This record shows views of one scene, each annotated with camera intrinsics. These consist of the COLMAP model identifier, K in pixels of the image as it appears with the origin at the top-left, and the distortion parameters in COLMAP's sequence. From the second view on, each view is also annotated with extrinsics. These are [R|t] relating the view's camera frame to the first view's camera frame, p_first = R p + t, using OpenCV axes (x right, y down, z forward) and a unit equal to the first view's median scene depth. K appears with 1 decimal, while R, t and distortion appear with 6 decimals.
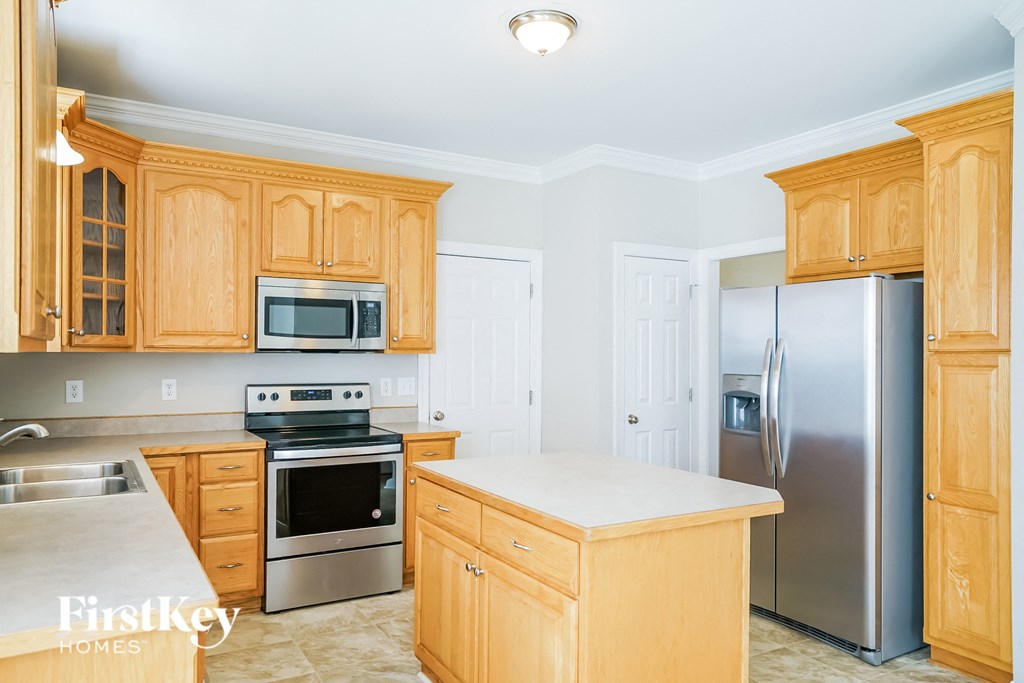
lens RADIAL K [[704.0, 0, 511.0], [0, 704.0, 354.7], [0, 0, 1]] dist [-0.001515, 0.000390]
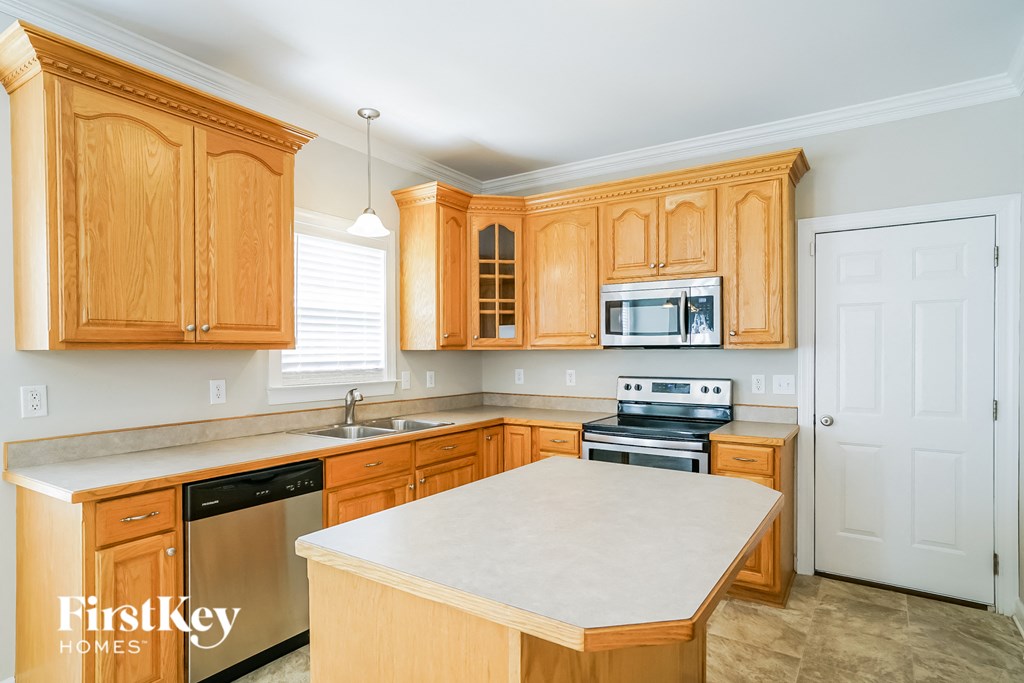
lens RADIAL K [[566.4, 0, 511.7], [0, 566.4, 354.5], [0, 0, 1]] dist [-0.000352, 0.000315]
pose [[0.450653, -0.001172, -0.892699, 0.406704], [0.004683, 0.999988, 0.001051, 0.004237], [0.892687, -0.004654, 0.450653, 0.414121]]
